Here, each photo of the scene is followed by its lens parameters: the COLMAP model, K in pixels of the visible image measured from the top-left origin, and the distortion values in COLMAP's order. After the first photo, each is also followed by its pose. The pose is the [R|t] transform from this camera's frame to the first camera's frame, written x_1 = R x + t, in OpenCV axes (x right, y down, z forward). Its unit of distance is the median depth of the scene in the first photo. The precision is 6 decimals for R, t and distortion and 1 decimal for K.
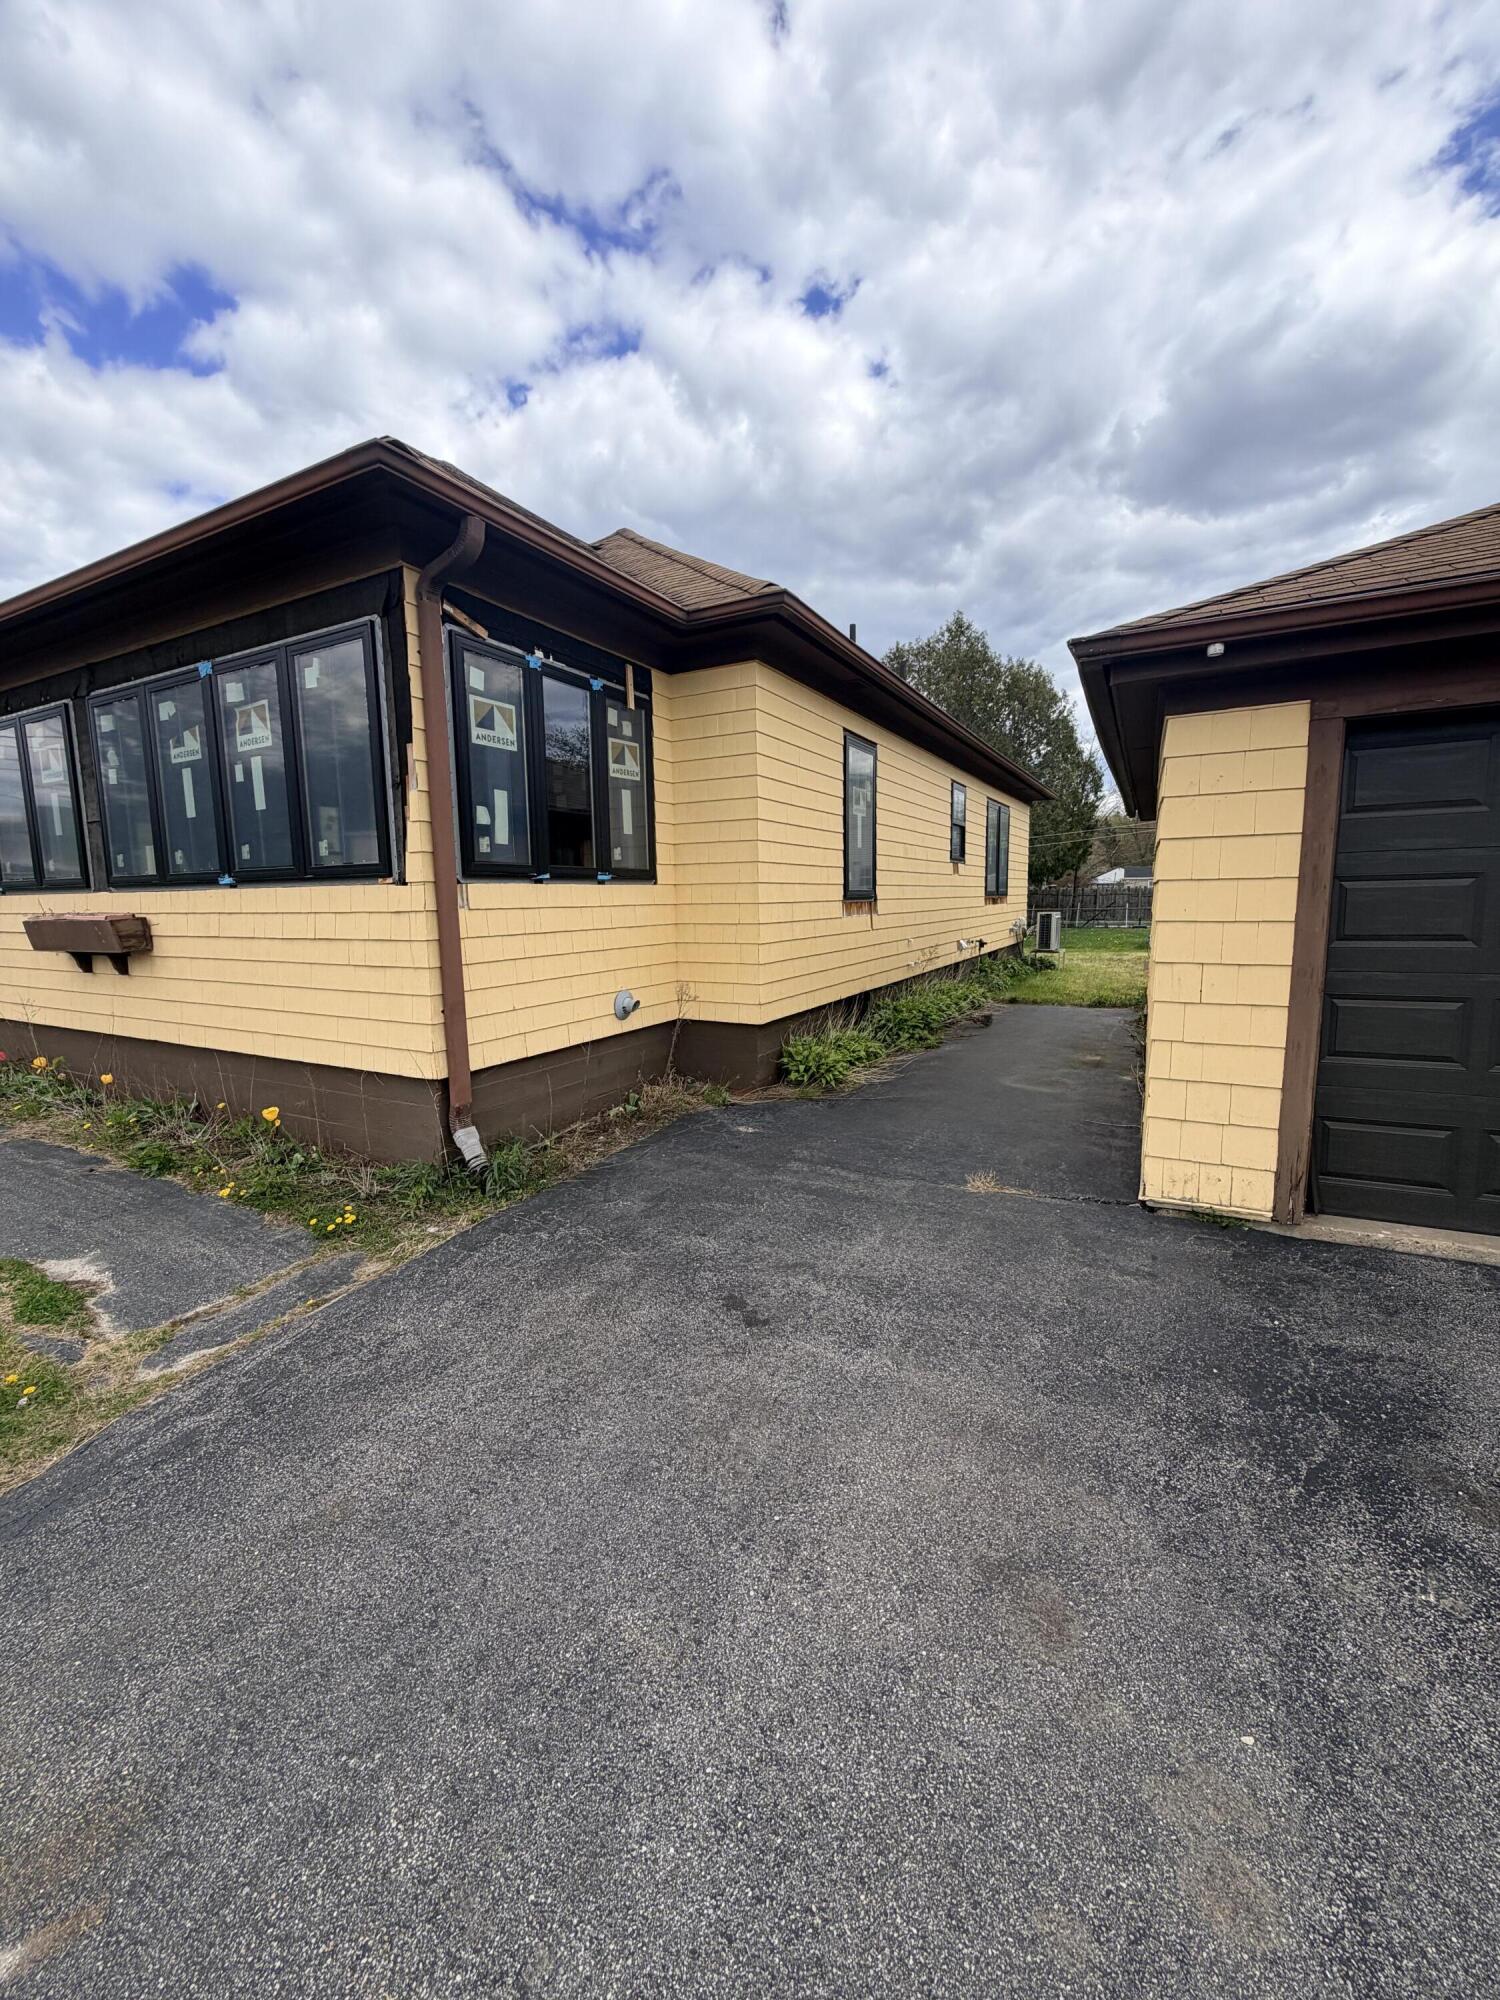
lens RADIAL K [[796.6, 0, 754.1], [0, 796.6, 998.8], [0, 0, 1]] dist [-0.002003, 0.000187]
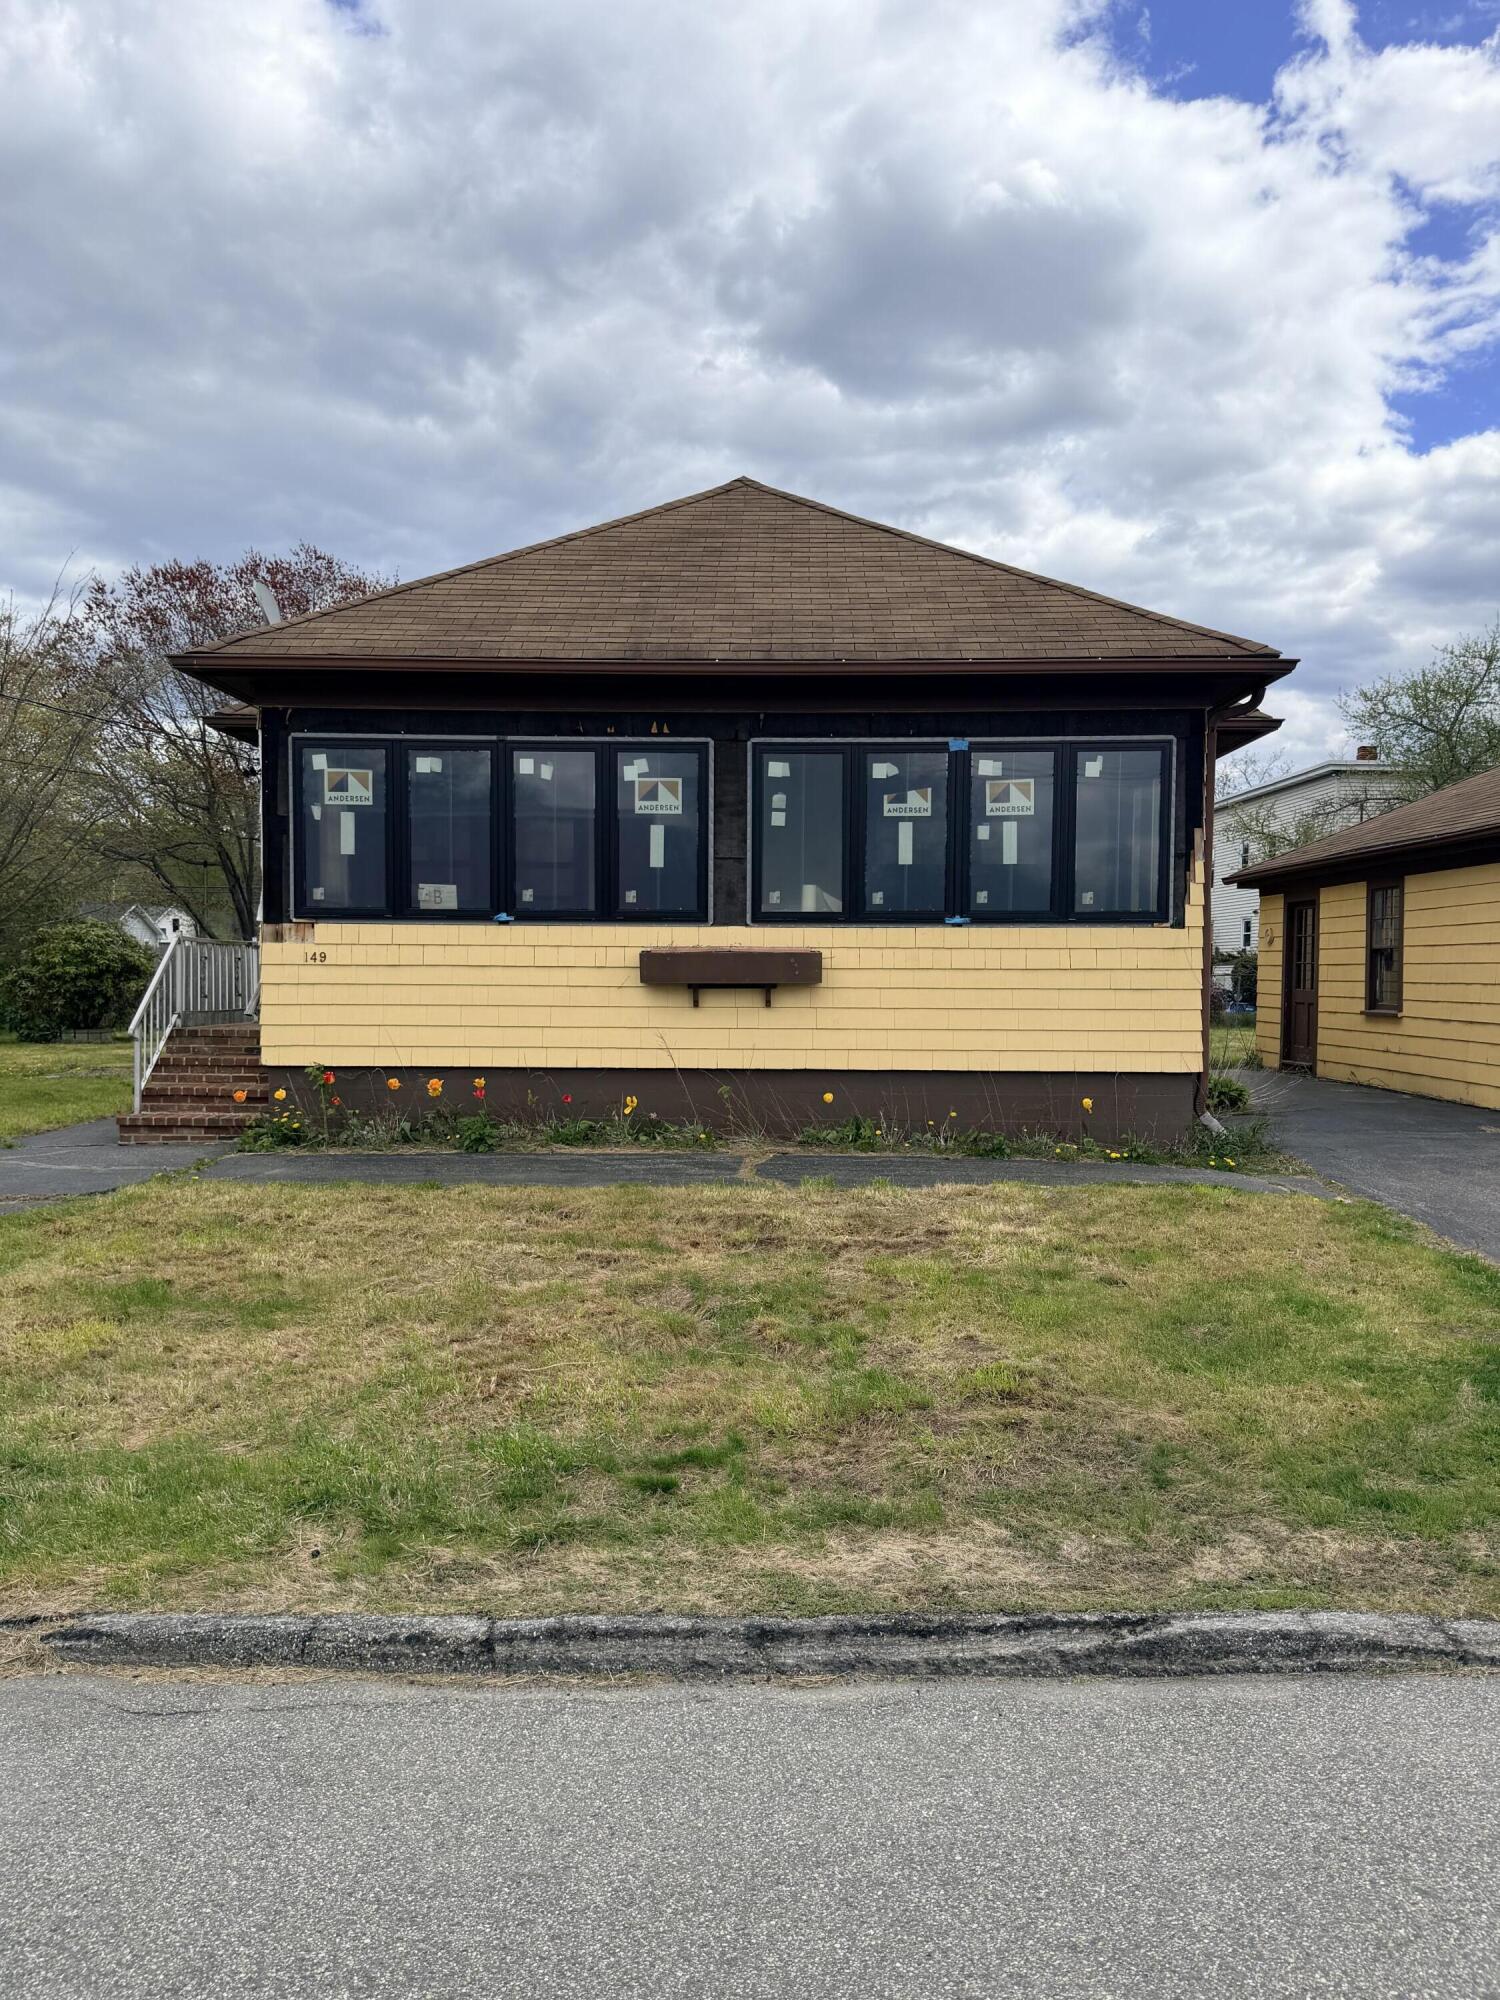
lens RADIAL K [[1399.7, 0, 755.8], [0, 1399.7, 1008.6], [0, 0, 1]] dist [0.111683, -0.162757]
pose [[0.898850, 0.004501, 0.438232, -1.650925], [0.039410, 0.995066, -0.091053, 0.141351], [-0.436480, 0.099114, 0.894238, -0.632989]]
